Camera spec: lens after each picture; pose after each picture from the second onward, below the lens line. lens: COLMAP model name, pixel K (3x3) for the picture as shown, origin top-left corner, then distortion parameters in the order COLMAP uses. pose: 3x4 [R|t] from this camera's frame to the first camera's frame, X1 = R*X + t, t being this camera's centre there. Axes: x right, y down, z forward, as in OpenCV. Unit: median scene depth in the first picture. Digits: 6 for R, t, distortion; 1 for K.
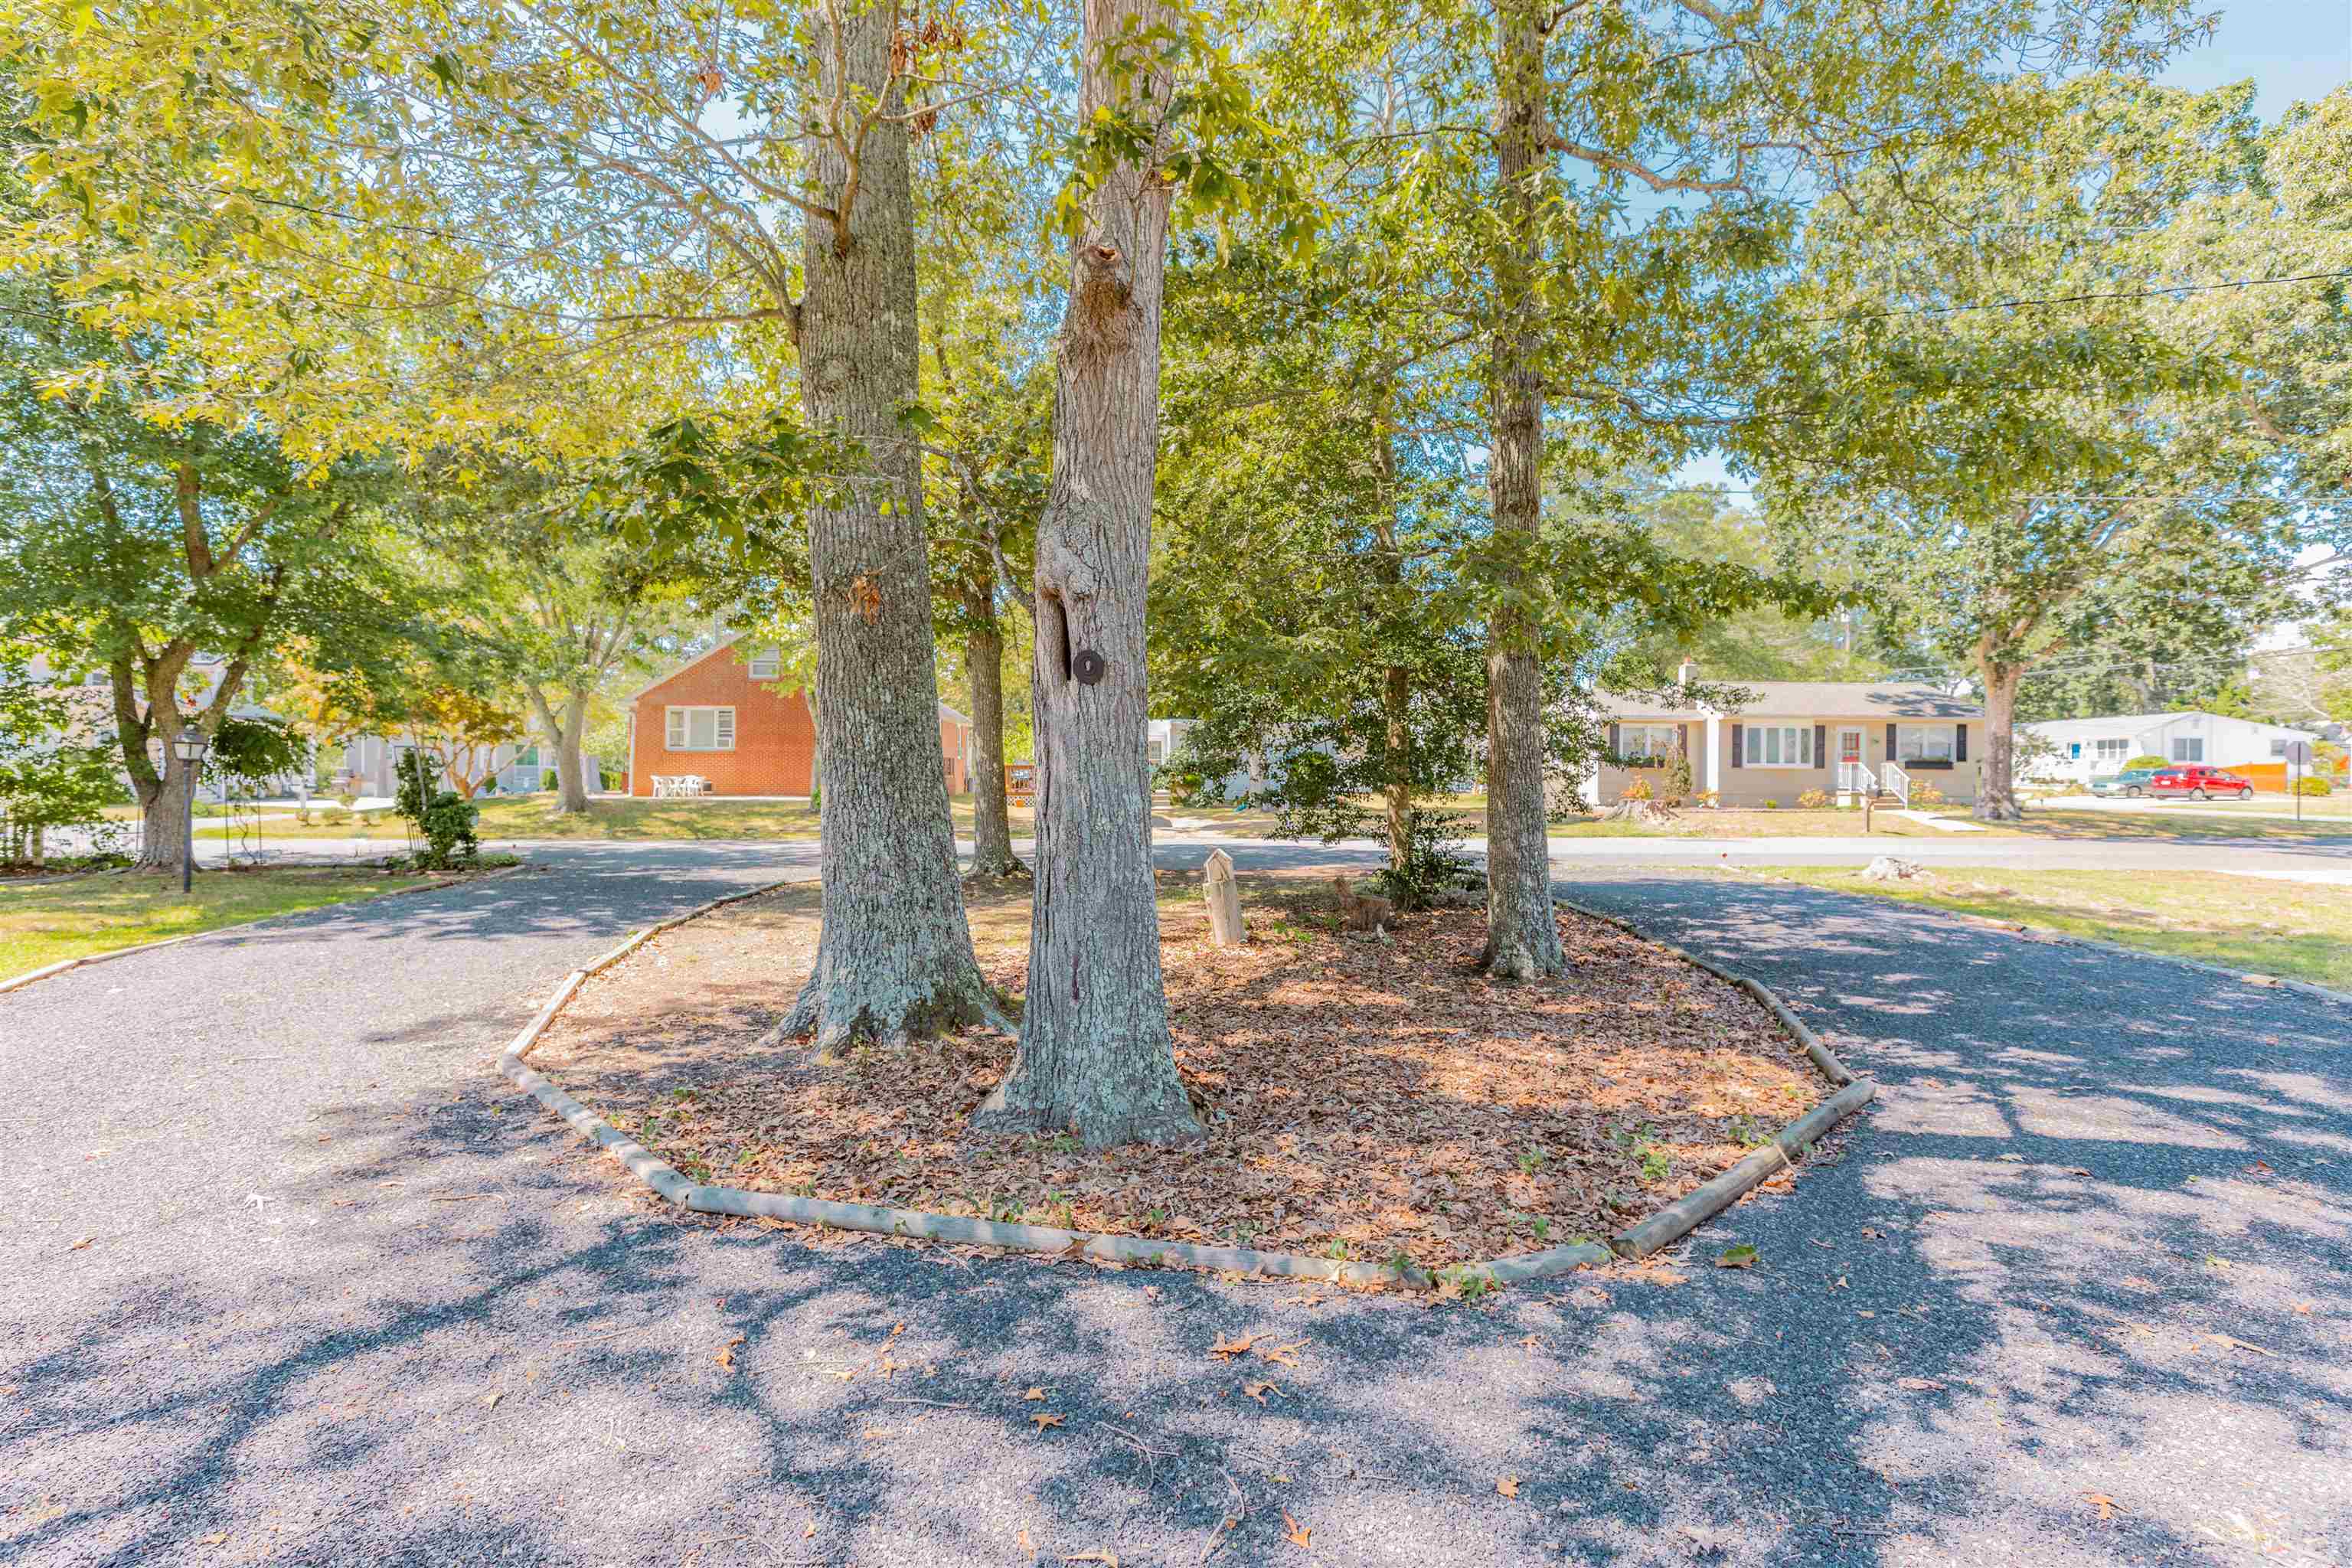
lens RADIAL K [[1059.7, 0, 1144.4], [0, 1059.7, 787.8], [0, 0, 1]] dist [0.000206, 0.000708]
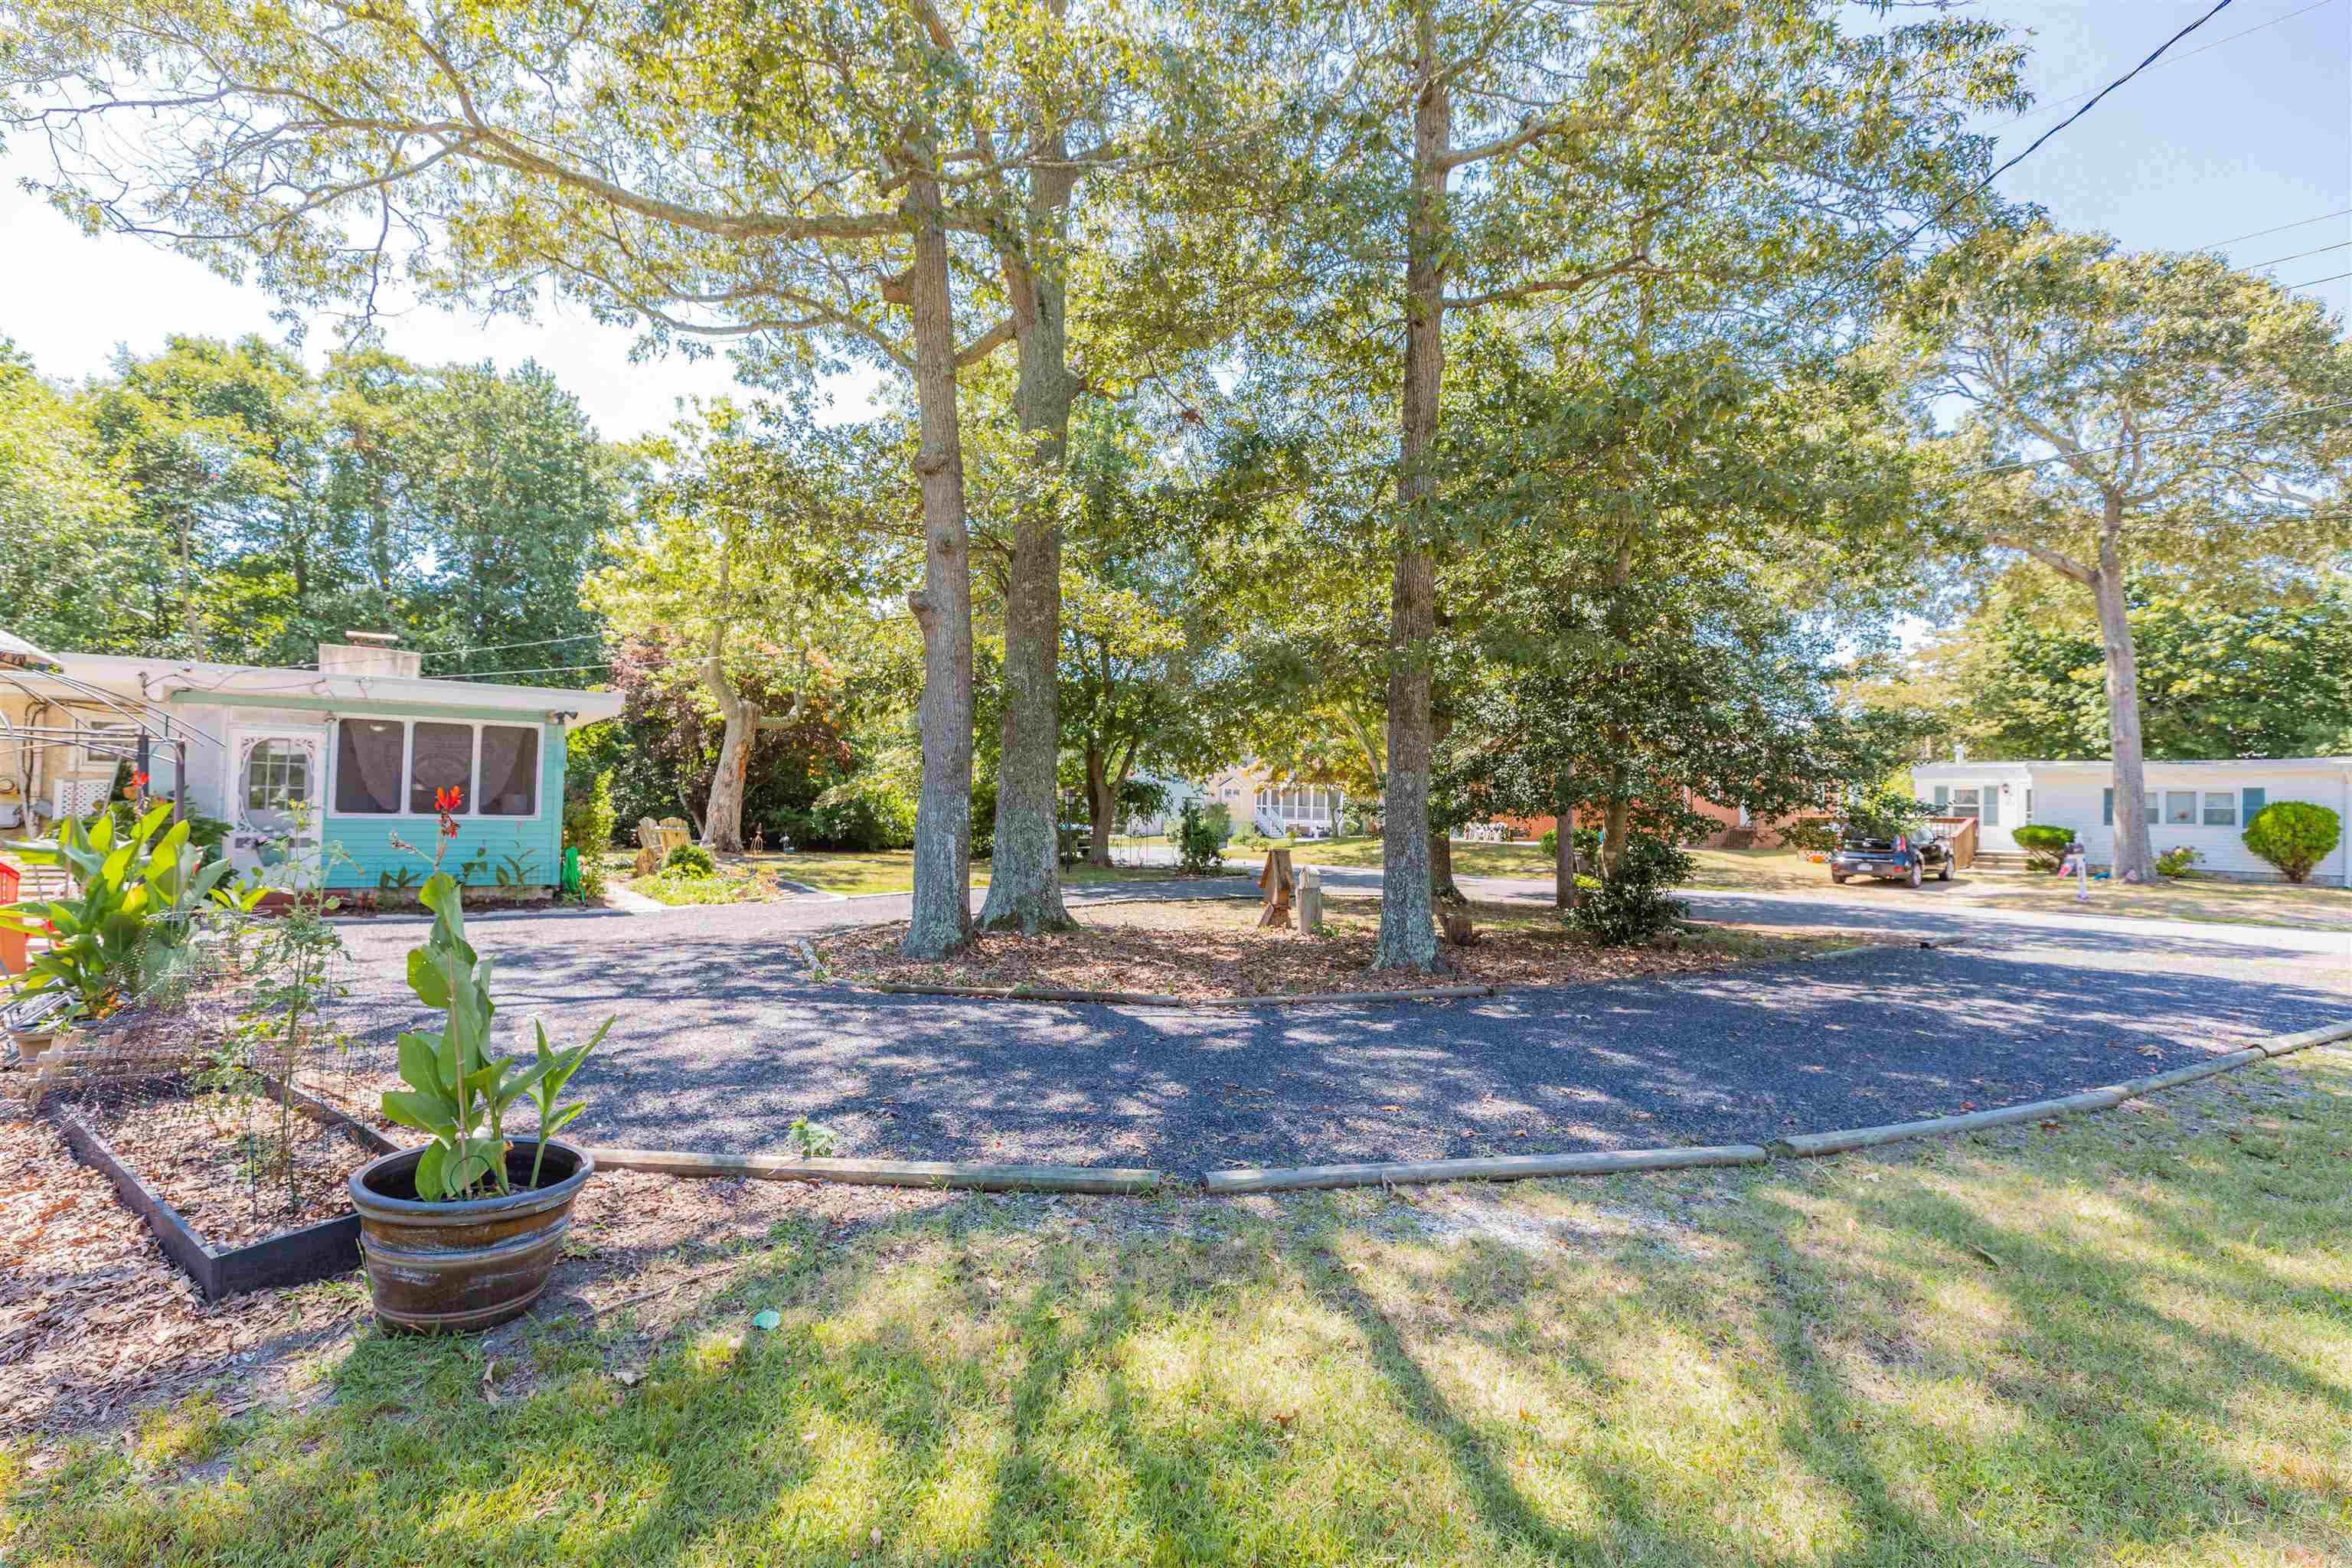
lens RADIAL K [[1051.6, 0, 1173.8], [0, 1051.6, 785.2], [0, 0, 1]] dist [0.002907, 0.001216]
pose [[0.605096, -0.011987, -0.796062, 3.158289], [-0.031966, 0.998715, -0.039336, 0.034724], [0.795511, 0.049248, 0.603935, 0.025433]]
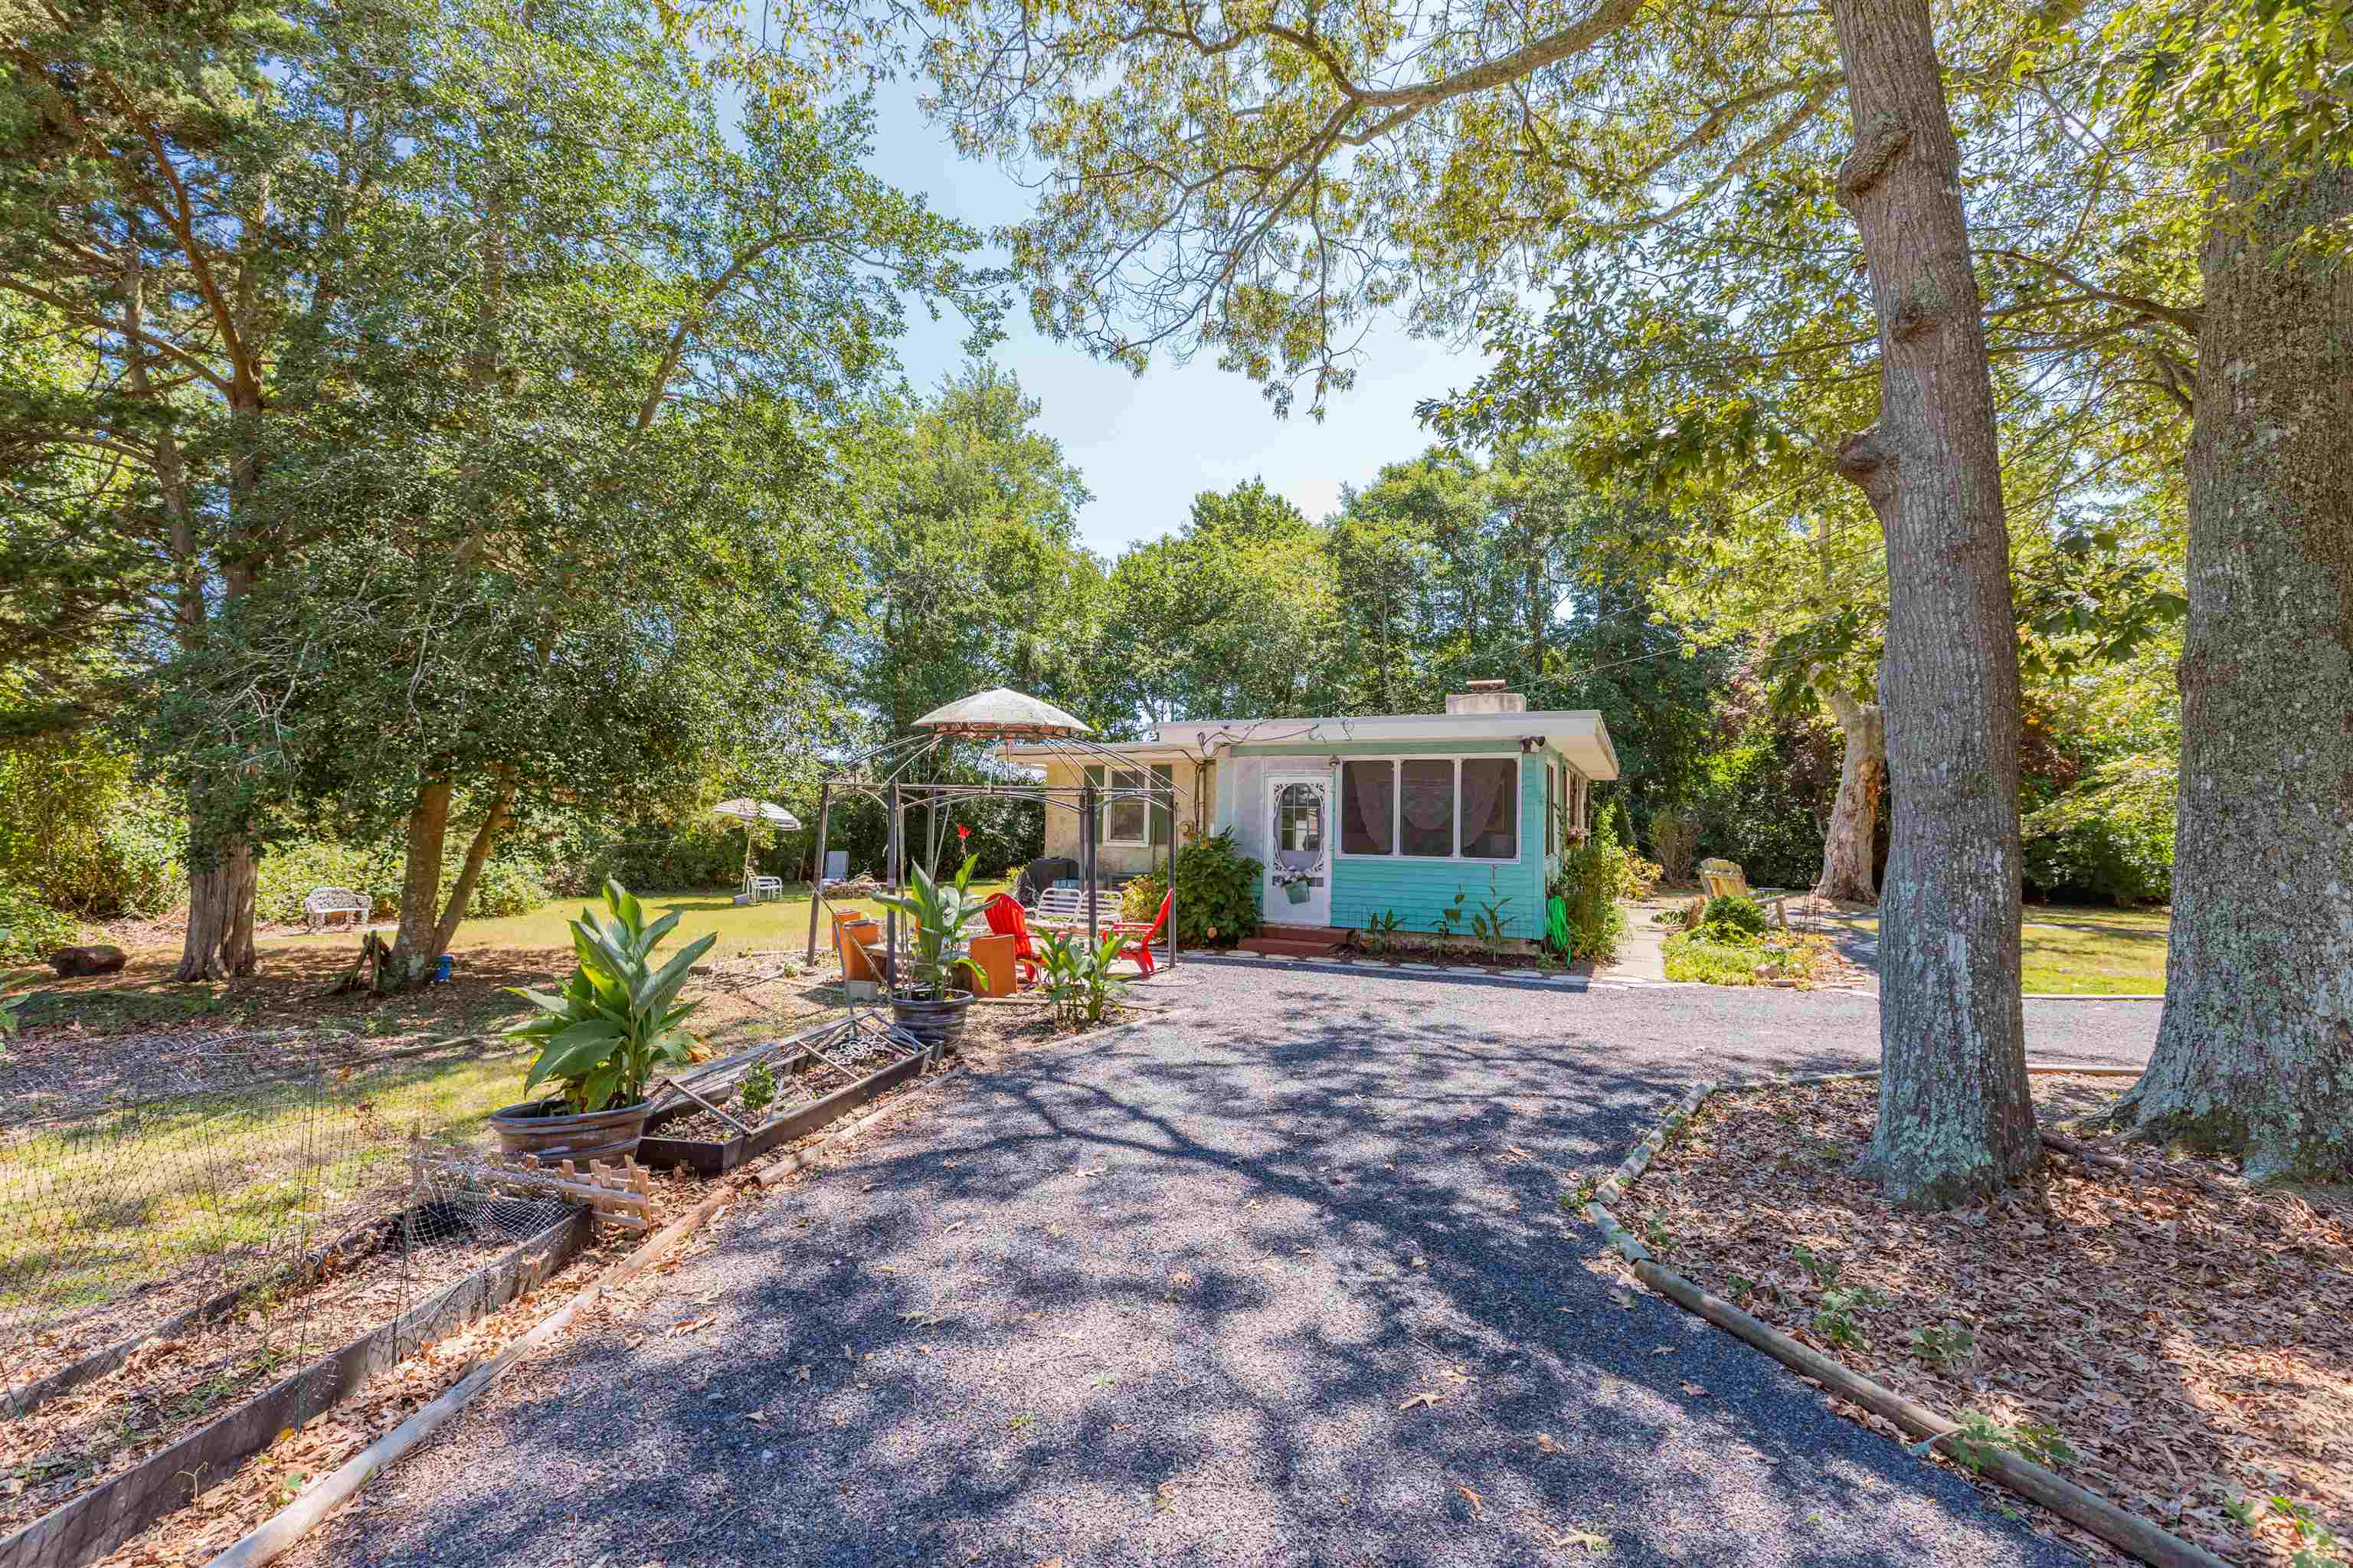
lens RADIAL K [[1052.1, 0, 1174.3], [0, 1052.1, 785.2], [0, 0, 1]] dist [0.002907, 0.001216]
pose [[-0.392276, -0.038656, -0.919035, 1.921932], [-0.030272, 0.999118, -0.029103, -0.056163], [0.919349, 0.016405, -0.393100, 1.059310]]
